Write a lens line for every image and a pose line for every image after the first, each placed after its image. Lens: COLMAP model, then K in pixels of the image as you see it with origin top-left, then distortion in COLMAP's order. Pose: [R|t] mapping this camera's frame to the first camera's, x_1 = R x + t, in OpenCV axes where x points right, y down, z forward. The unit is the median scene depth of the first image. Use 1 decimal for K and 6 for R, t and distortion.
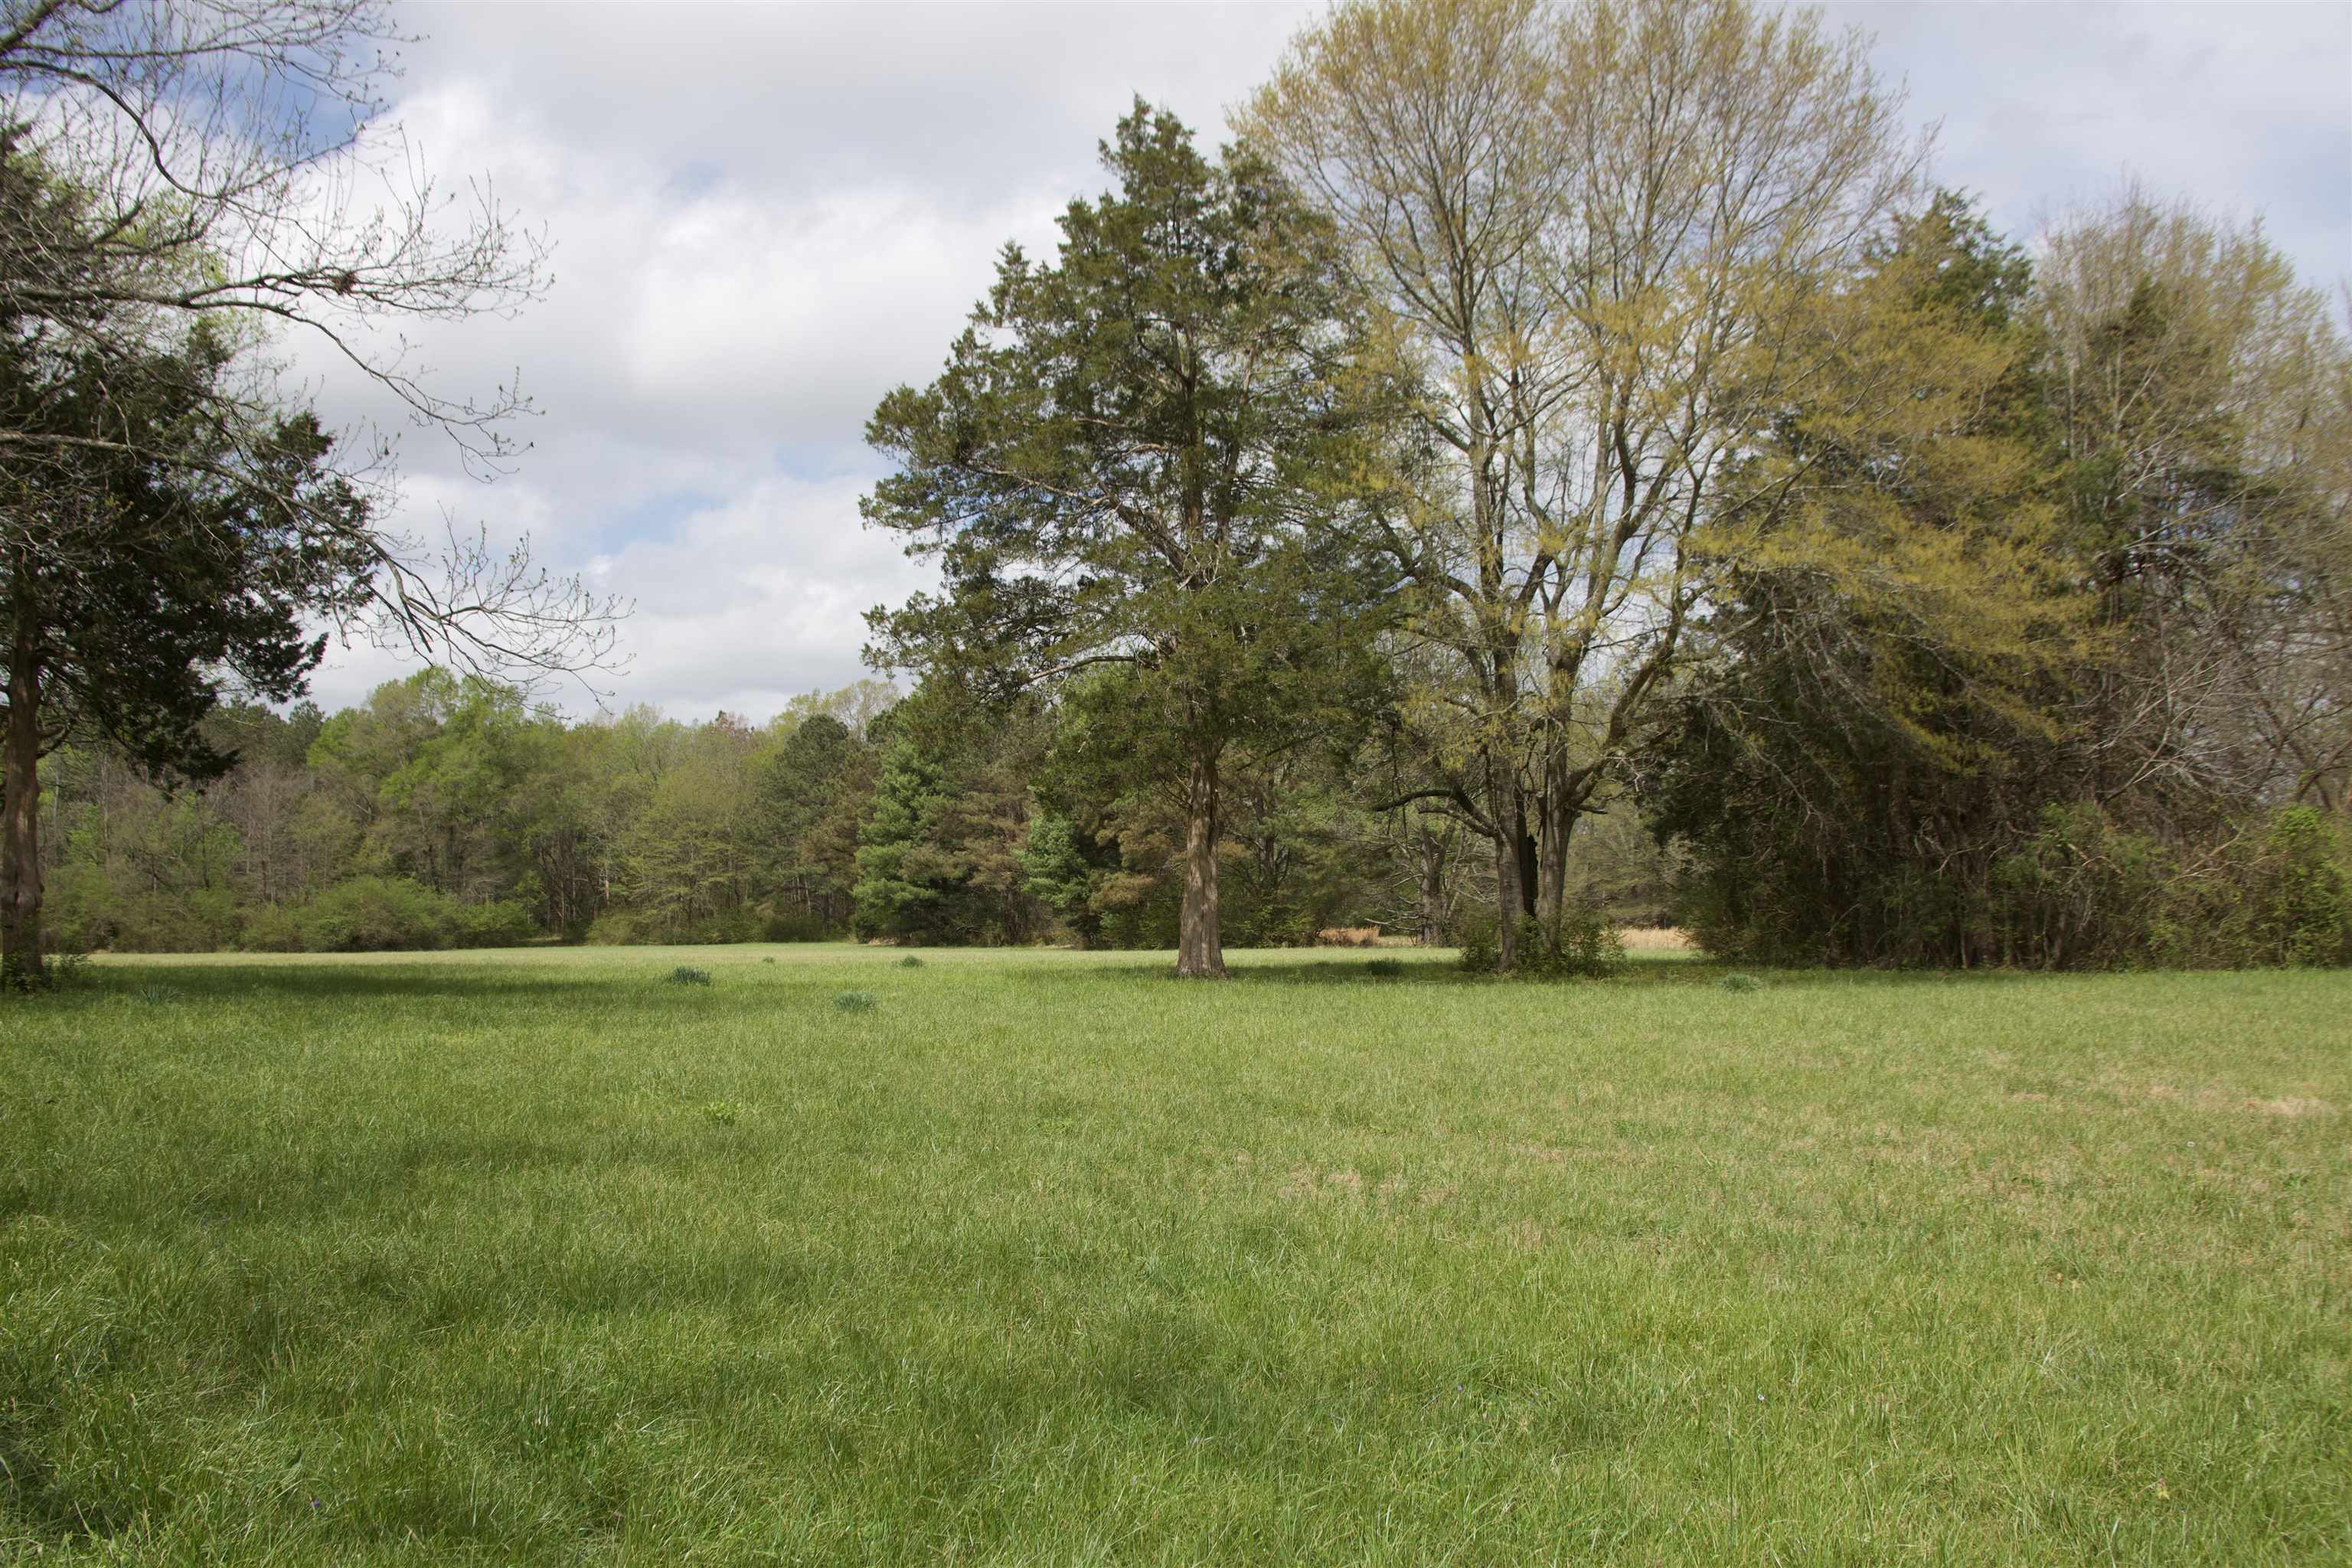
lens RADIAL K [[2195.4, 0, 1176.0], [0, 2195.4, 784.0], [0, 0, 1]] dist [-0.106248, 0.177633]
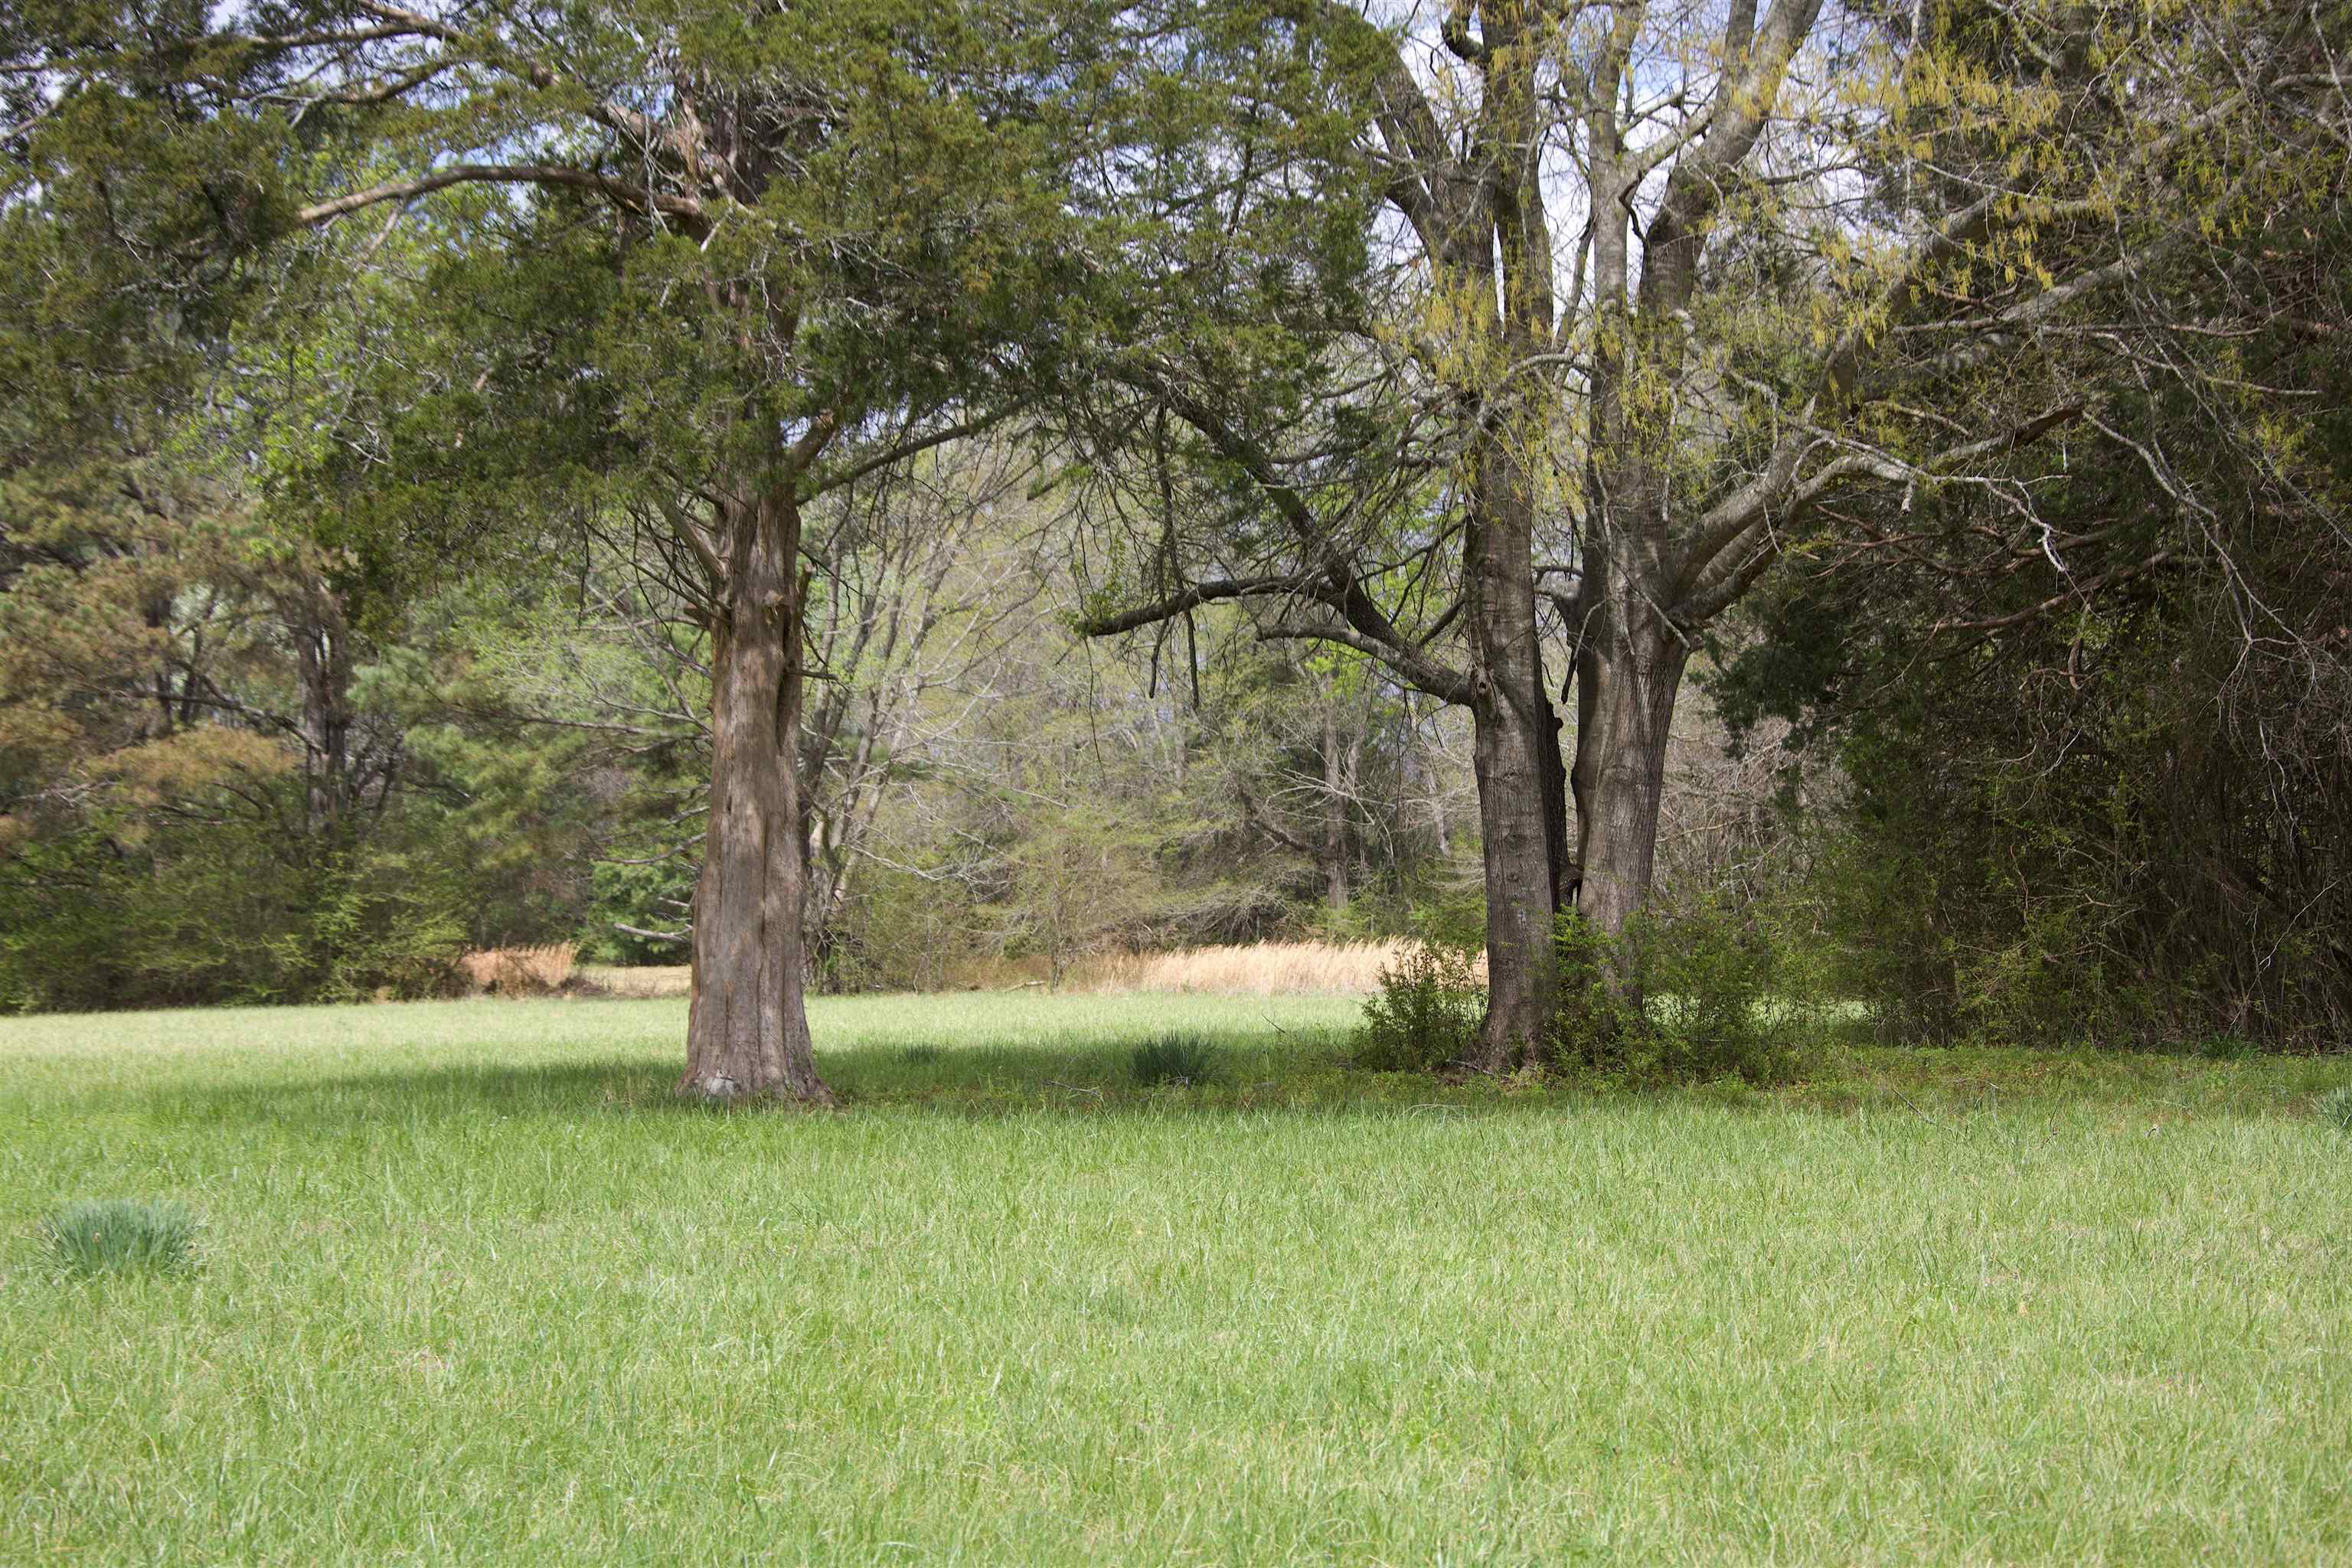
lens RADIAL K [[5217.2, 0, 1176.0], [0, 5217.2, 784.0], [0, 0, 1]] dist [0.337128, 0.123442]
pose [[0.969572, -0.004615, 0.244762, -0.119950], [-0.004102, 0.999376, 0.035094, 0.007375], [-0.244772, -0.035030, 0.968948, 0.171180]]
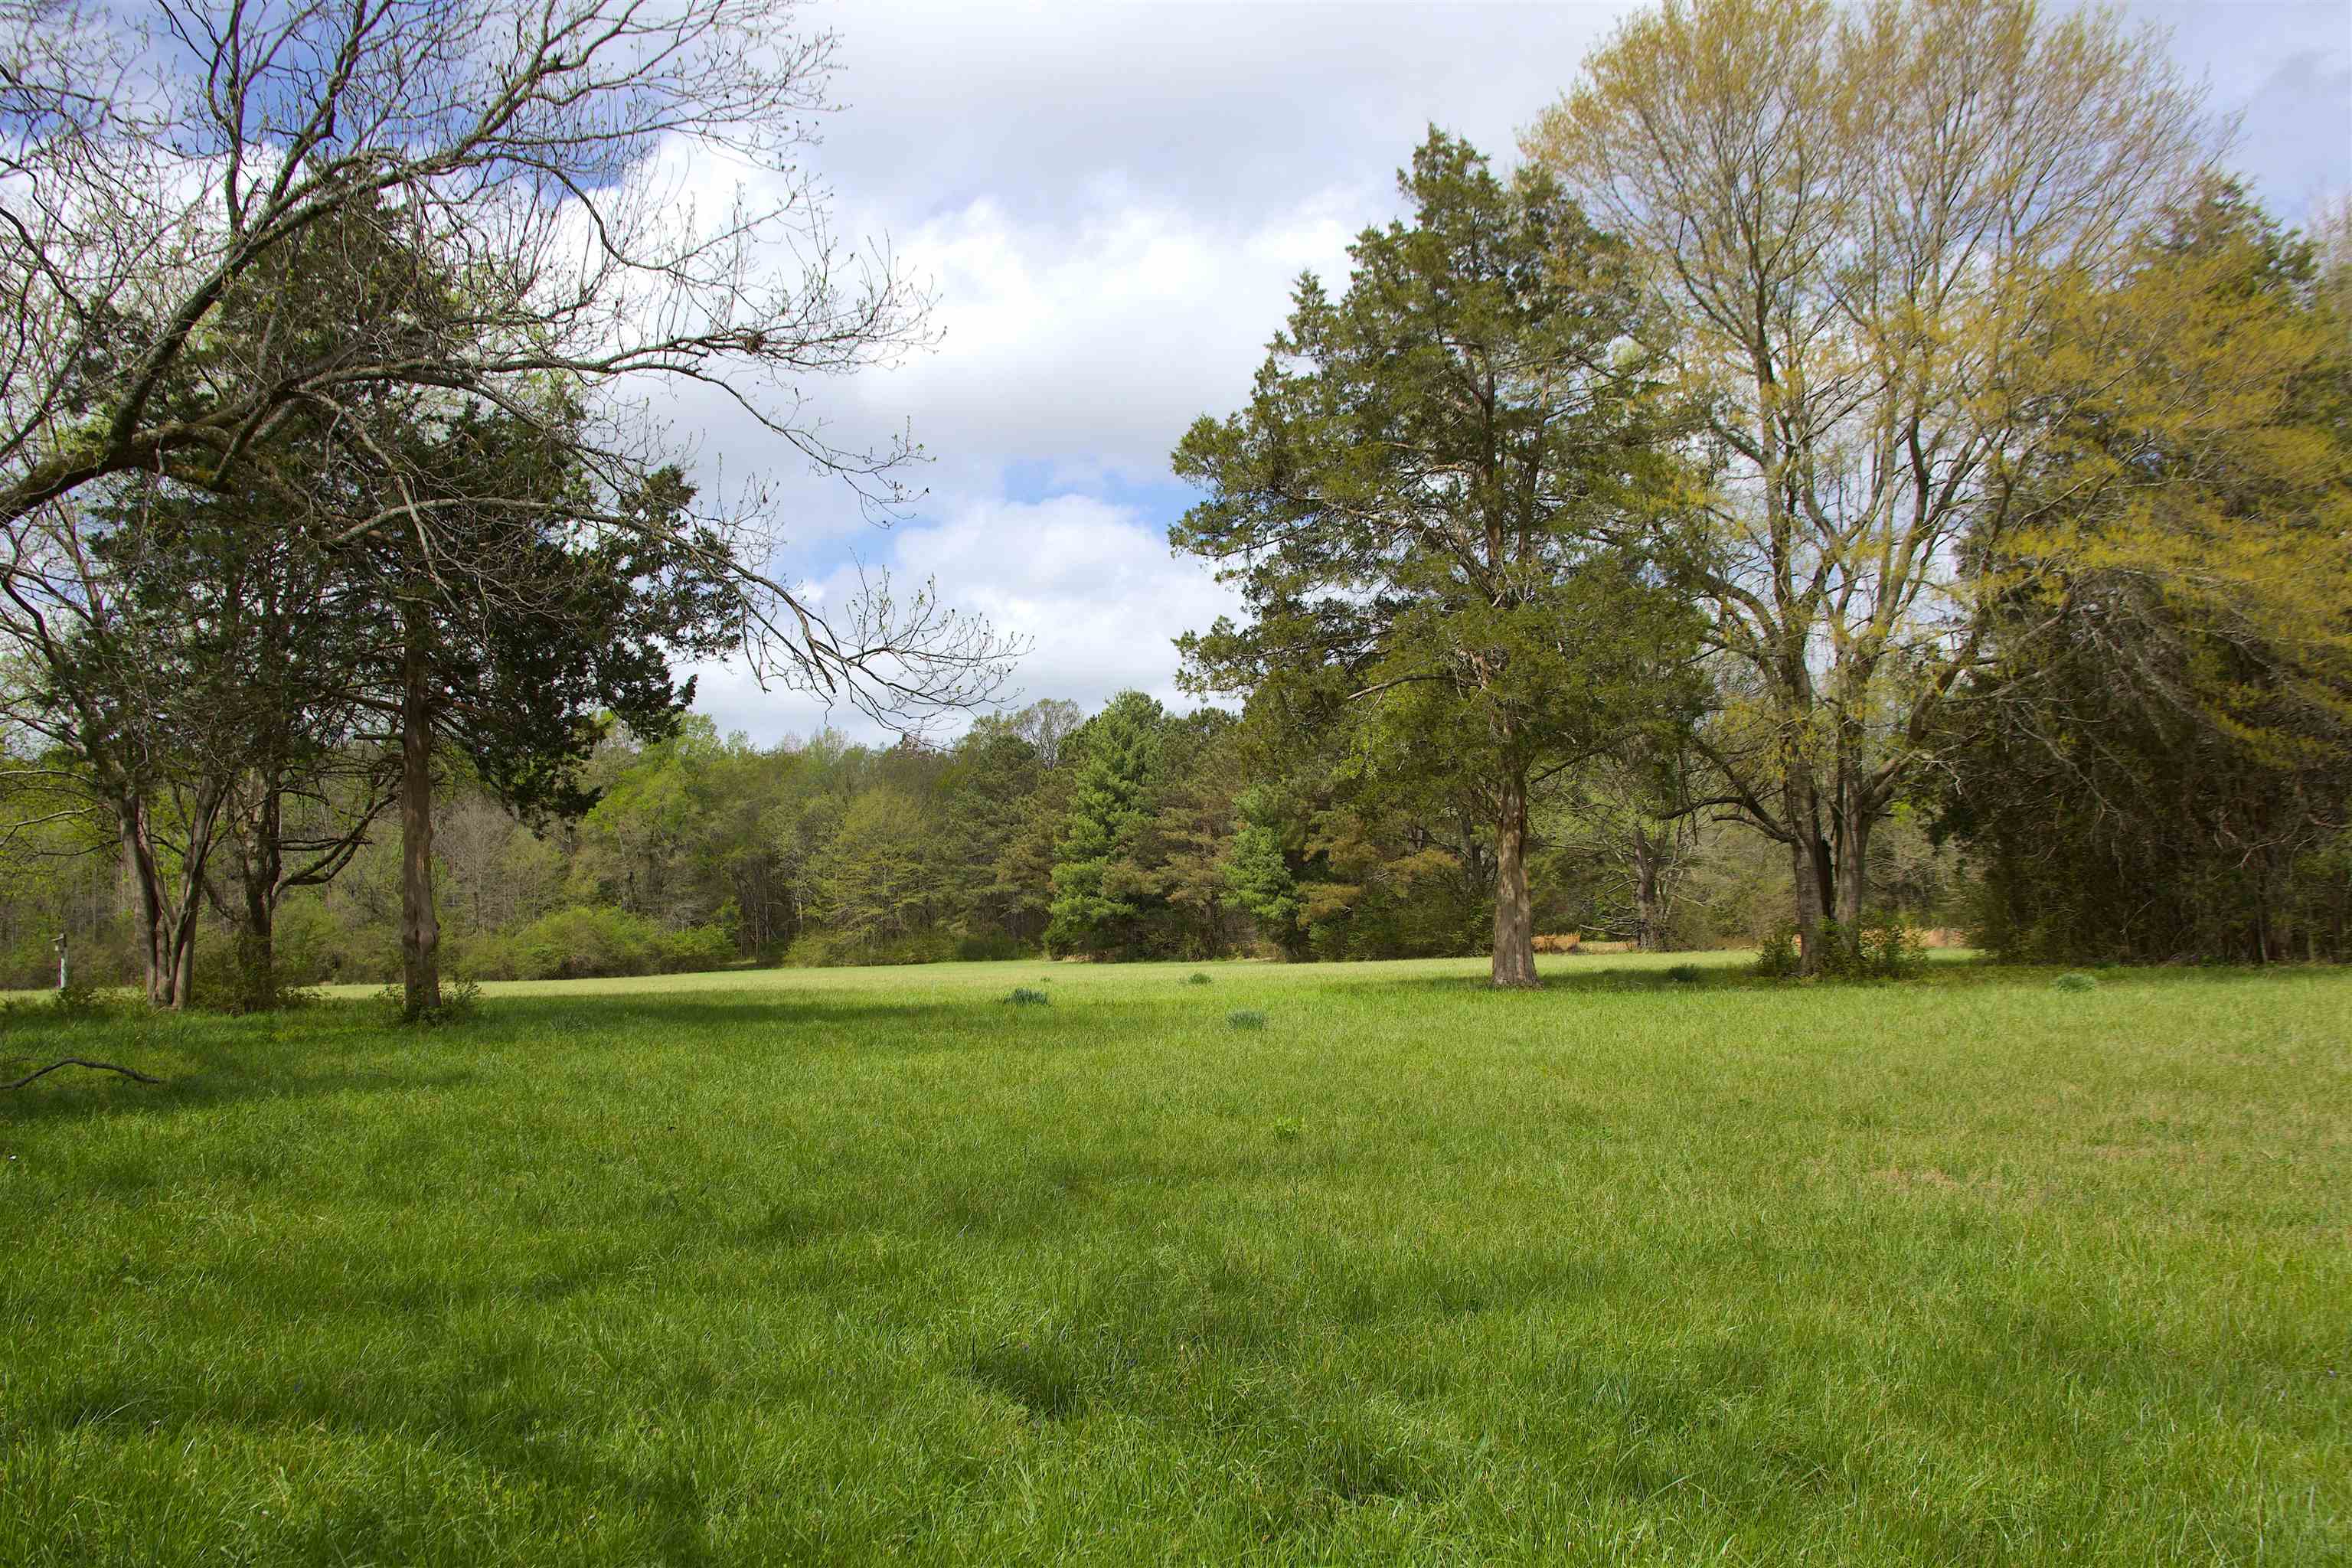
lens RADIAL K [[2195.4, 0, 1176.0], [0, 2195.4, 784.0], [0, 0, 1]] dist [-0.106248, 0.177633]
pose [[0.997010, -0.025768, -0.072846, -0.065355], [0.025382, 0.999658, -0.006218, -0.003779], [0.072981, 0.004351, 0.997324, -0.021988]]
